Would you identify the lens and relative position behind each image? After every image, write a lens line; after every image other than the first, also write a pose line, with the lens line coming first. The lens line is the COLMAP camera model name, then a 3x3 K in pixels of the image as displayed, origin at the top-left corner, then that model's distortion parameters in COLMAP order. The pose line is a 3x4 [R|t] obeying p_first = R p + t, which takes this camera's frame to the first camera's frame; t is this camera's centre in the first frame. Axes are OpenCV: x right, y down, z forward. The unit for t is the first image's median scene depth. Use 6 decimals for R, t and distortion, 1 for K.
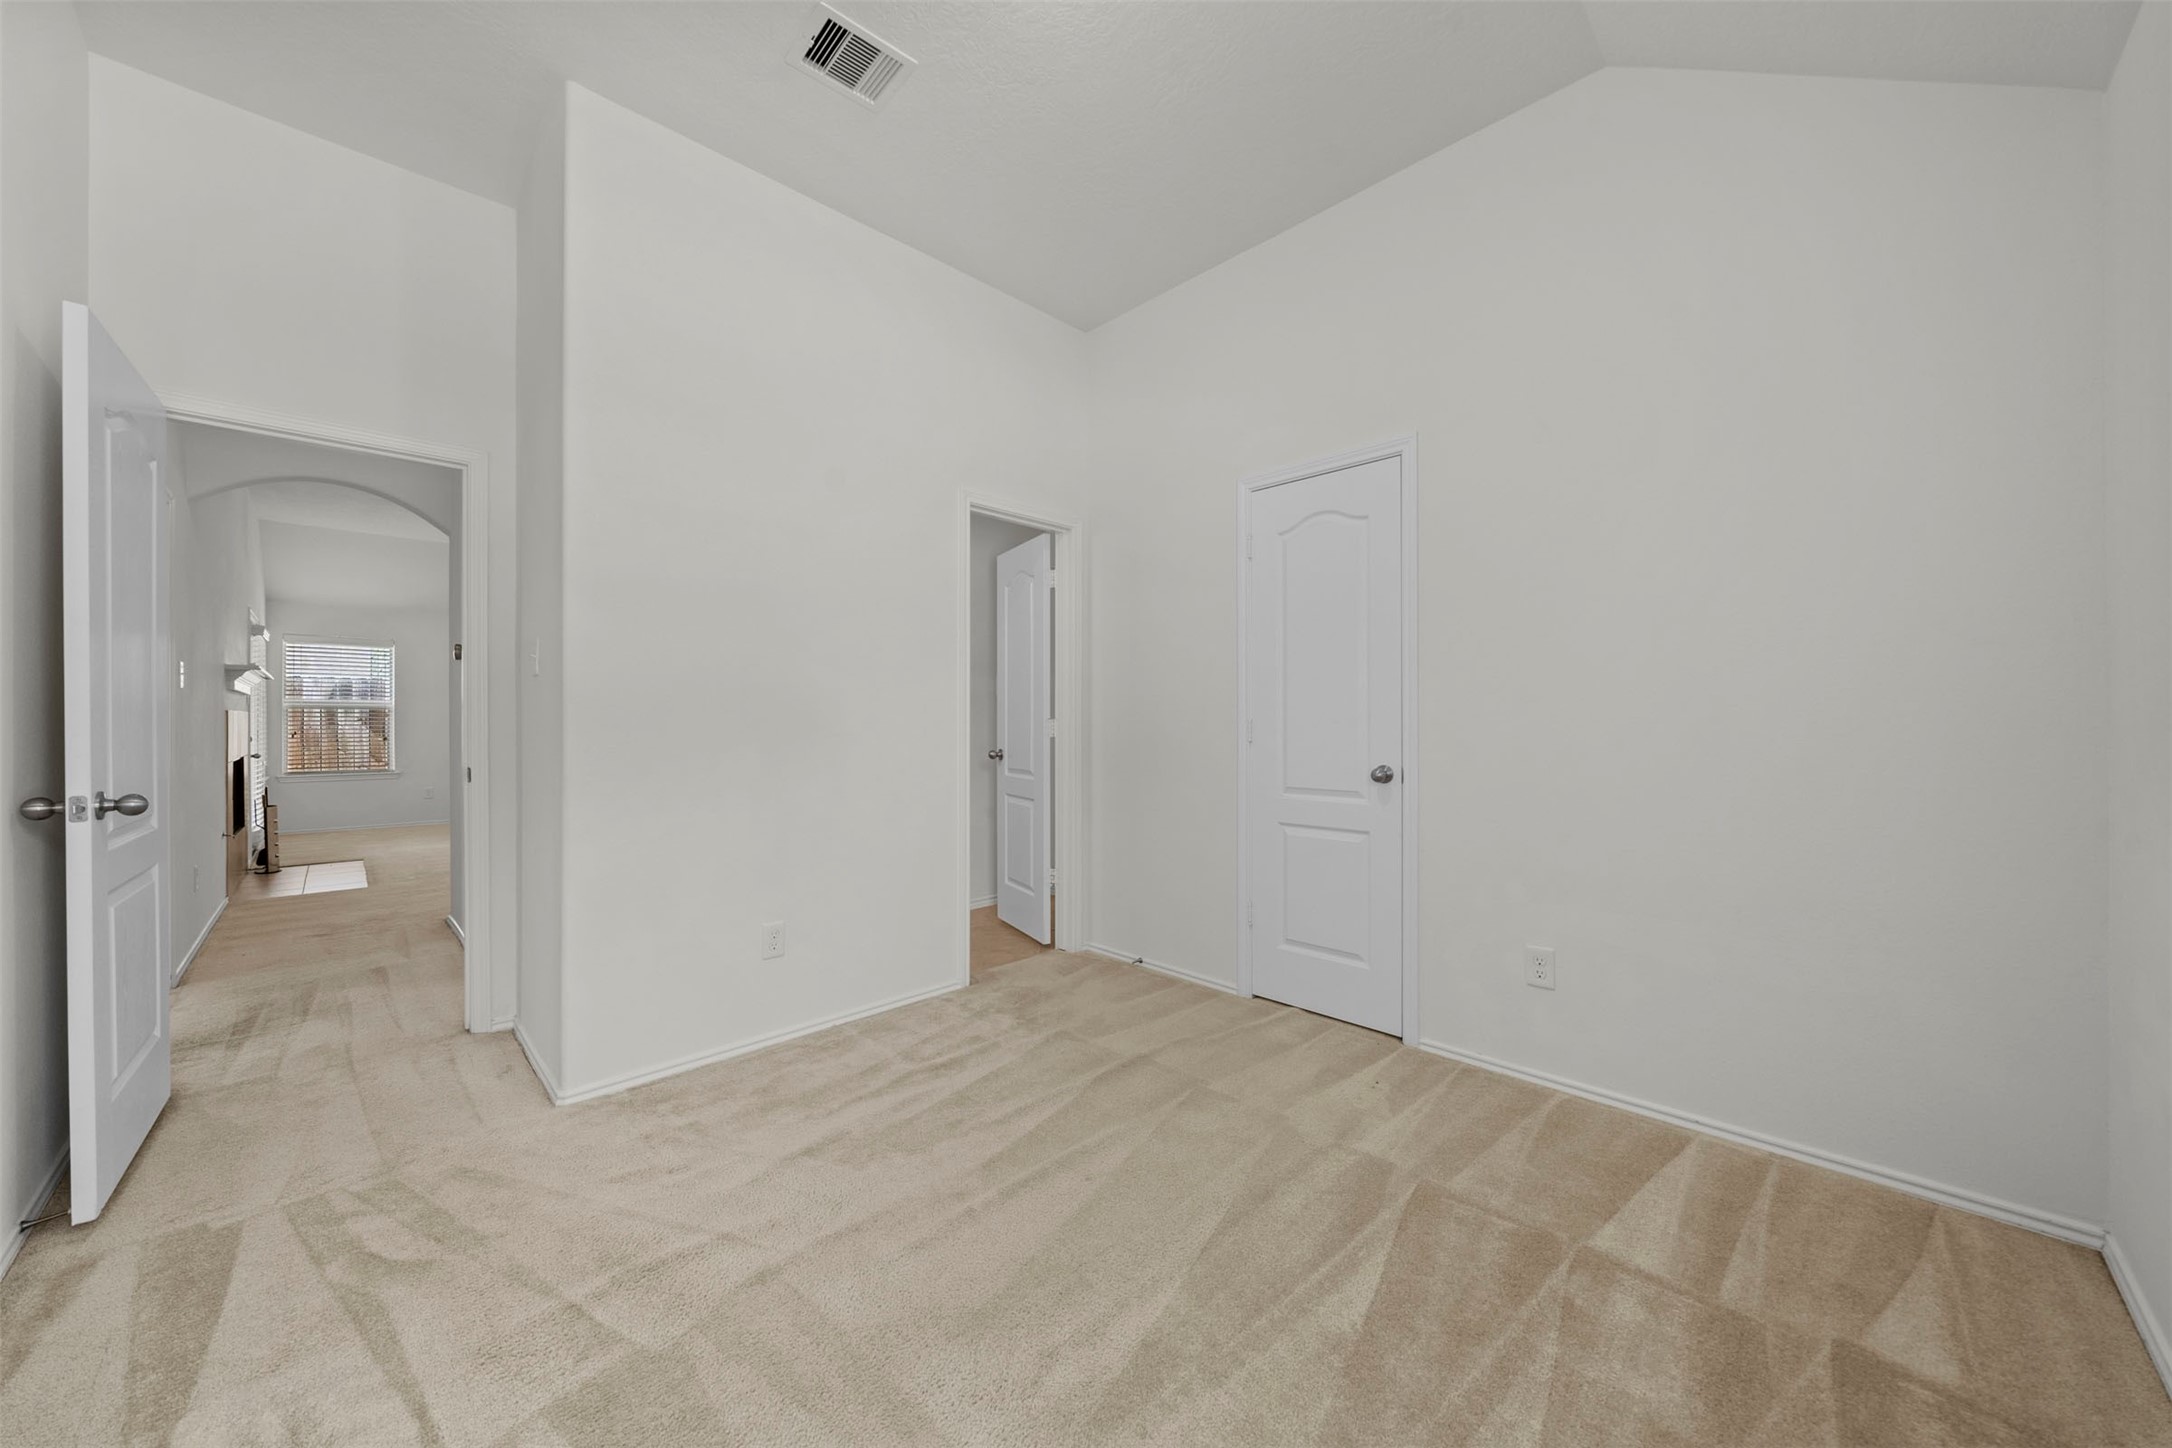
lens RADIAL K [[773.8, 0, 1087.9], [0, 773.8, 721.7], [0, 0, 1]] dist [-0.011778, 0.001163]
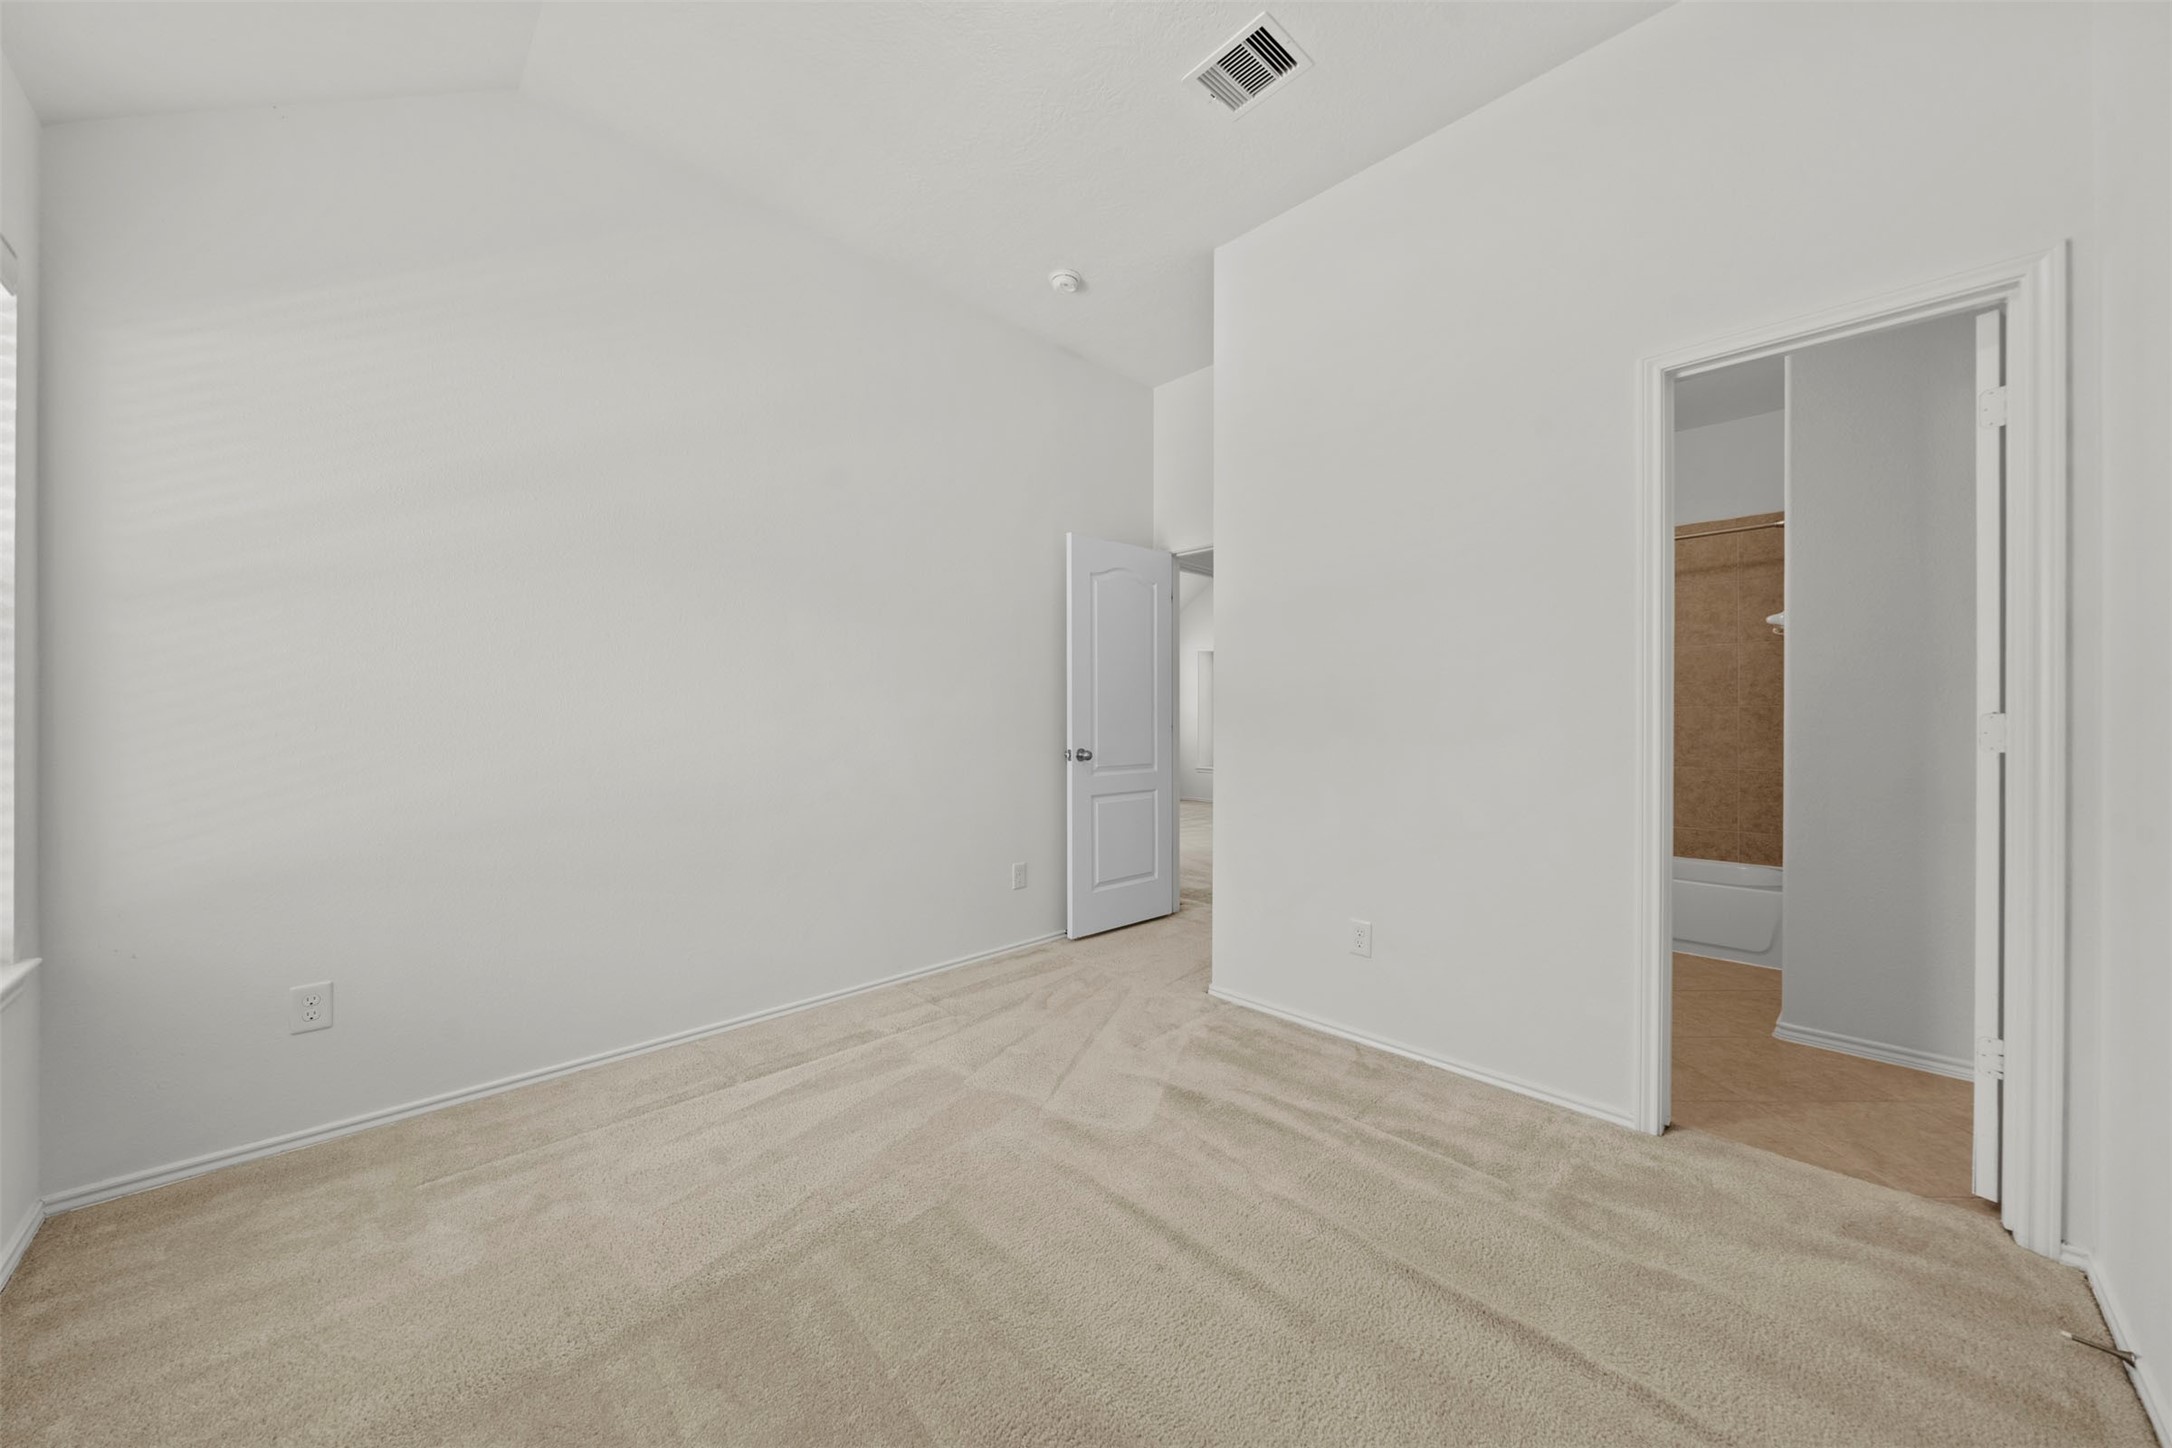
lens RADIAL K [[773.8, 0, 1079.2], [0, 773.8, 727.0], [0, 0, 1]] dist [-0.011778, 0.001163]
pose [[-0.024928, 0.015861, -0.999563, 0.657734], [-0.001770, 0.999872, 0.015910, -0.002842], [0.999688, 0.002166, -0.024897, 0.742054]]
